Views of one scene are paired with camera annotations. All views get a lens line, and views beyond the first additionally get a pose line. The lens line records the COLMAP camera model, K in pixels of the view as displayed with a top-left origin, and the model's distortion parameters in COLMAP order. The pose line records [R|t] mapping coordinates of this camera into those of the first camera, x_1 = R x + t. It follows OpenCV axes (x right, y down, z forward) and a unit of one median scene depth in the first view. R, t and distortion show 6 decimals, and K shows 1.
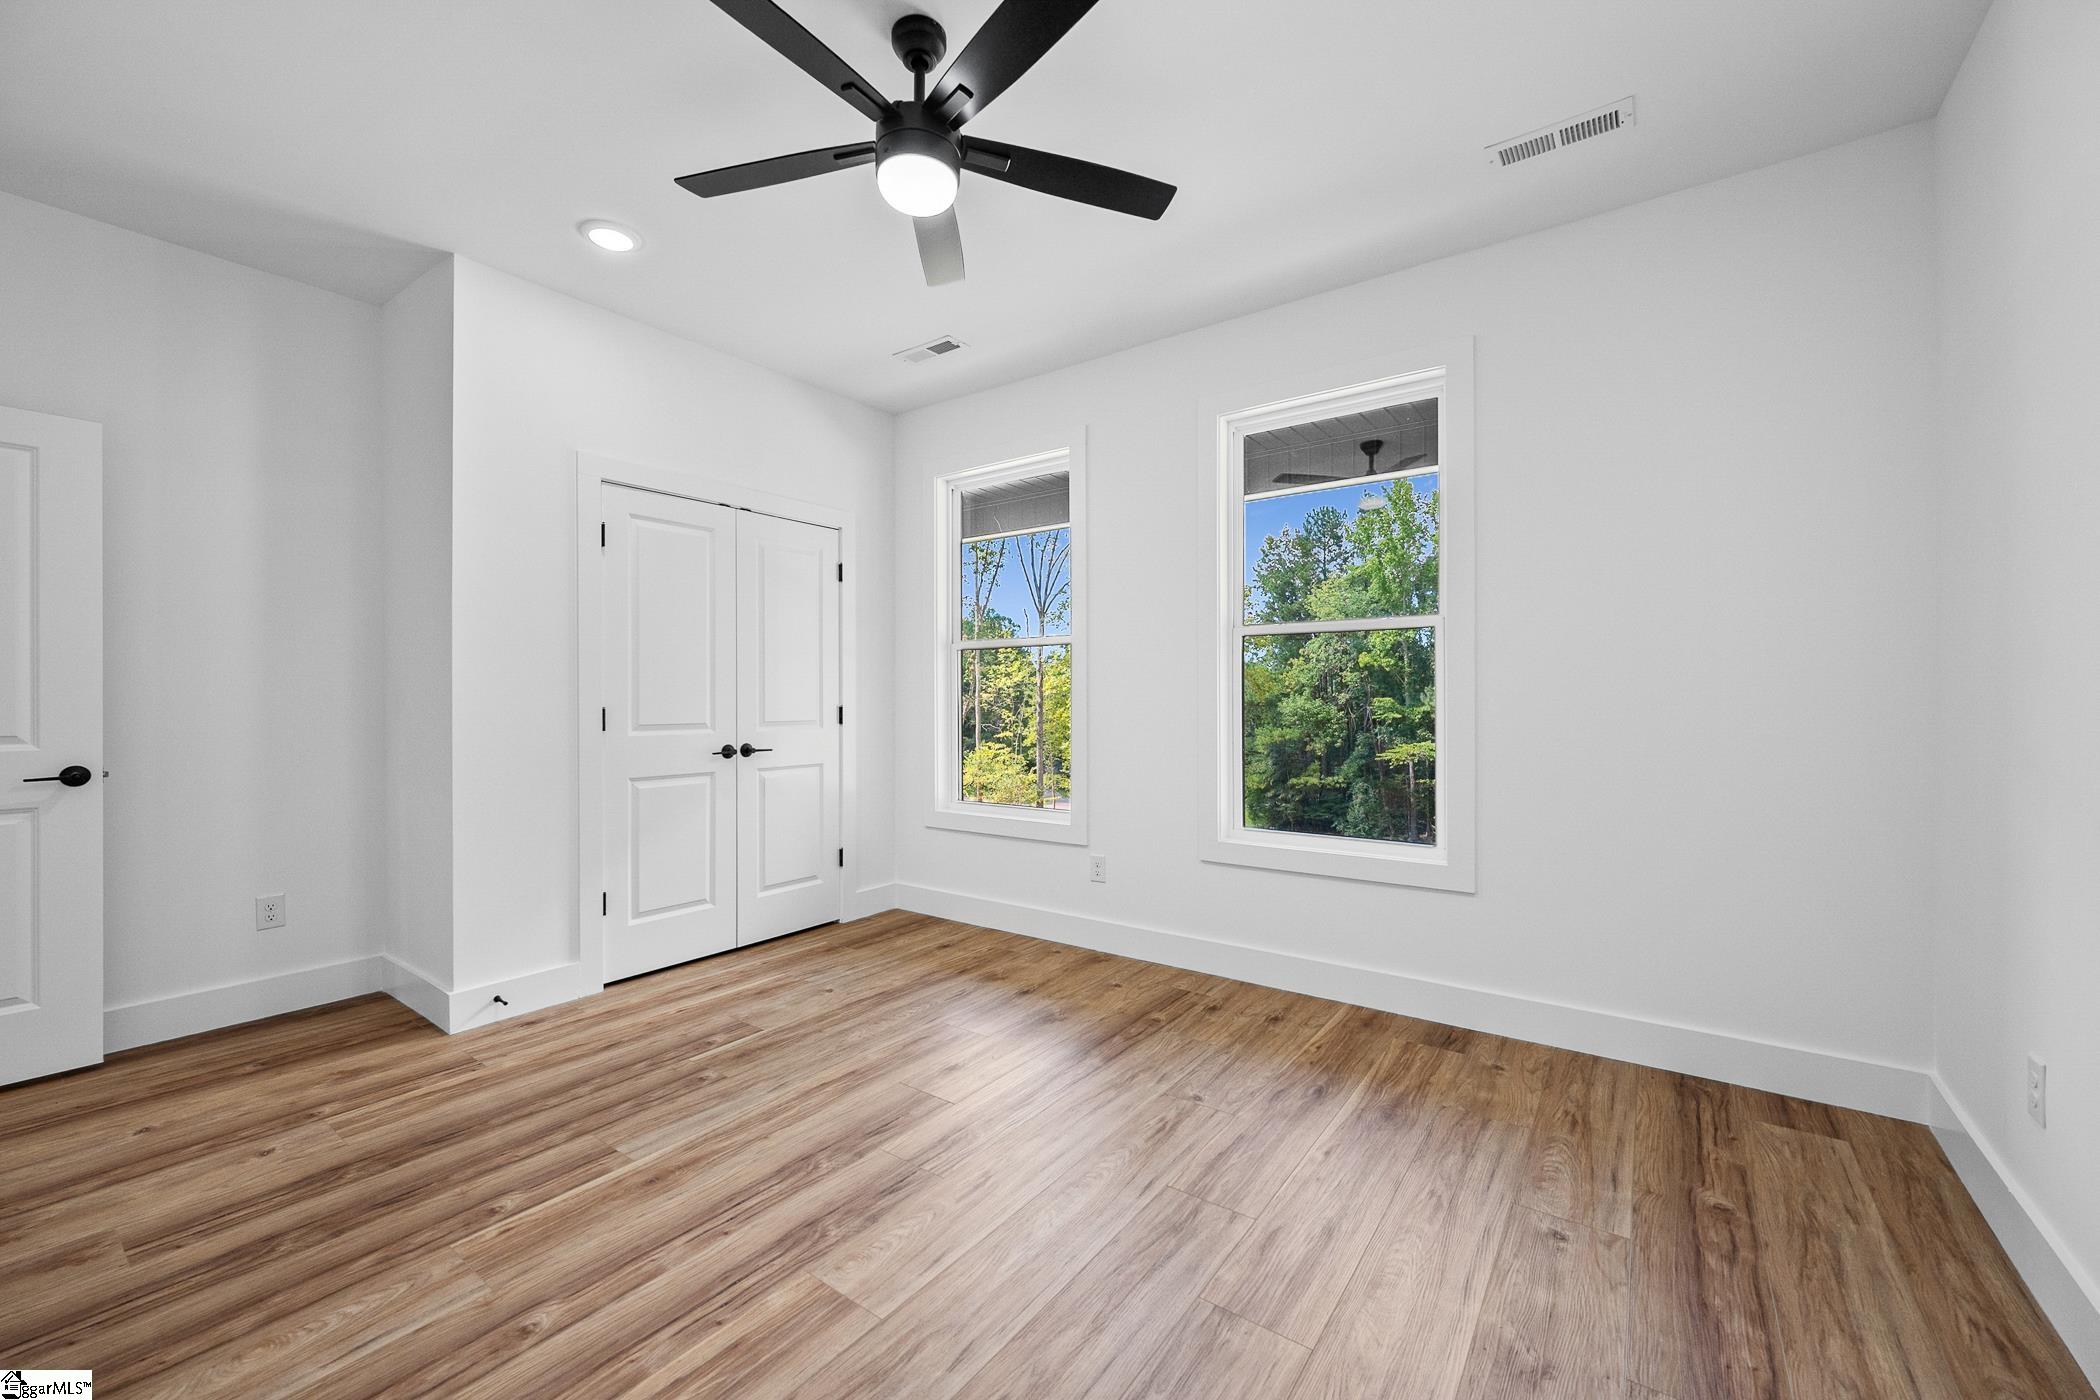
lens RADIAL K [[837.5, 0, 1042.4], [0, 837.5, 697.3], [0, 0, 1]] dist [0.001698, -0.000591]
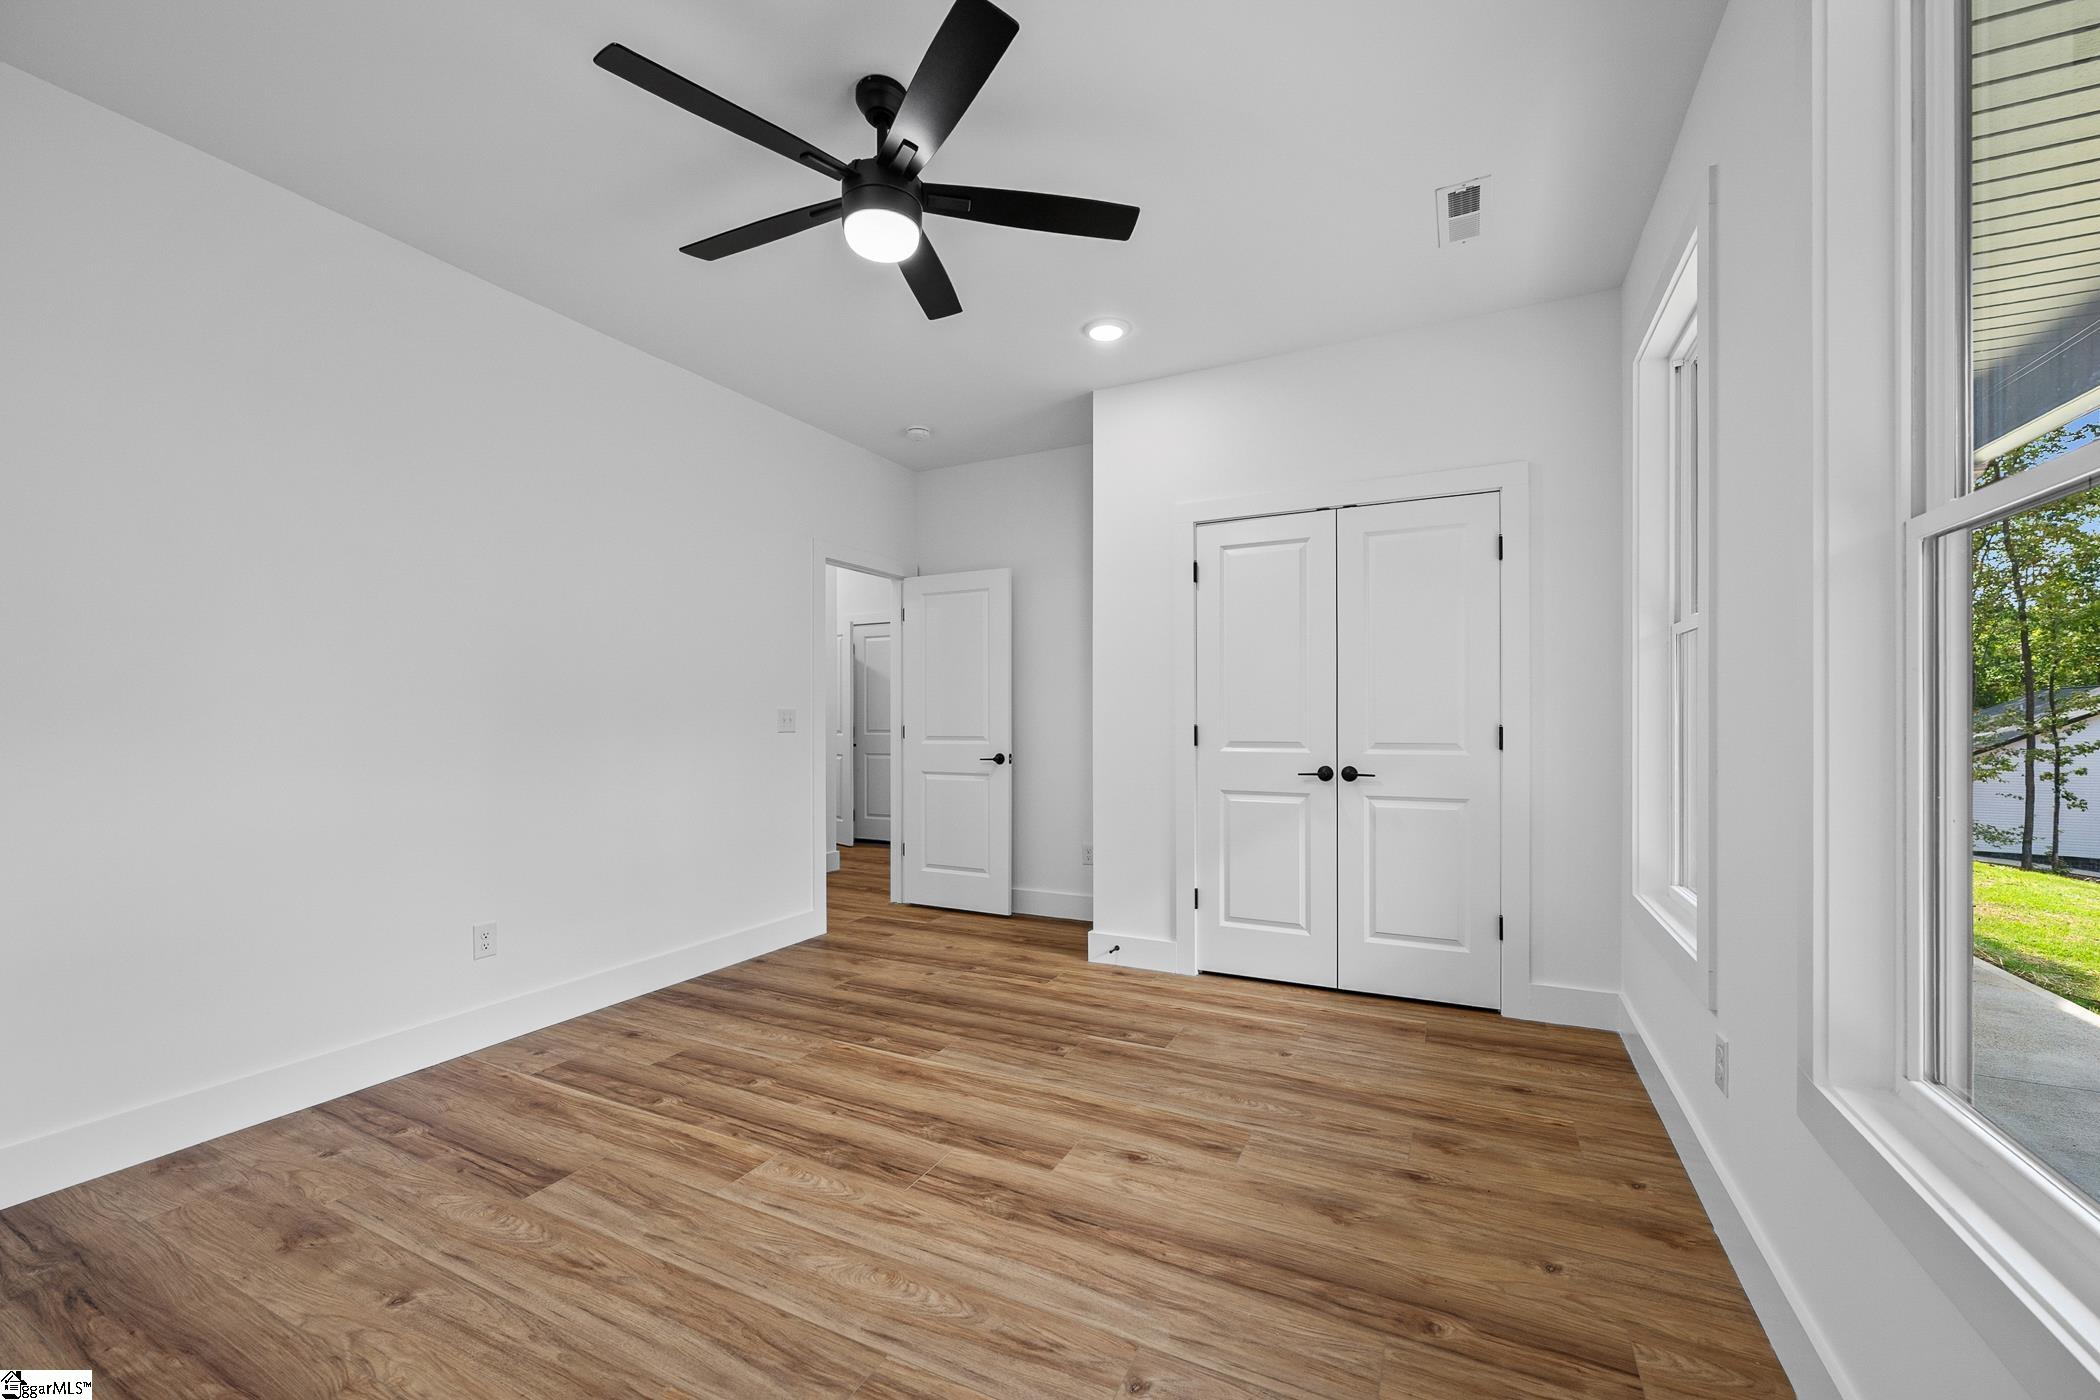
lens RADIAL K [[837.5, 0, 1038.5], [0, 837.5, 715.5], [0, 0, 1]] dist [0.001698, -0.000591]
pose [[0.163270, -0.002731, -0.986578, 0.621531], [0.005226, 0.999985, -0.001904, 0.000875], [0.986568, -0.004845, 0.163282, 0.679058]]
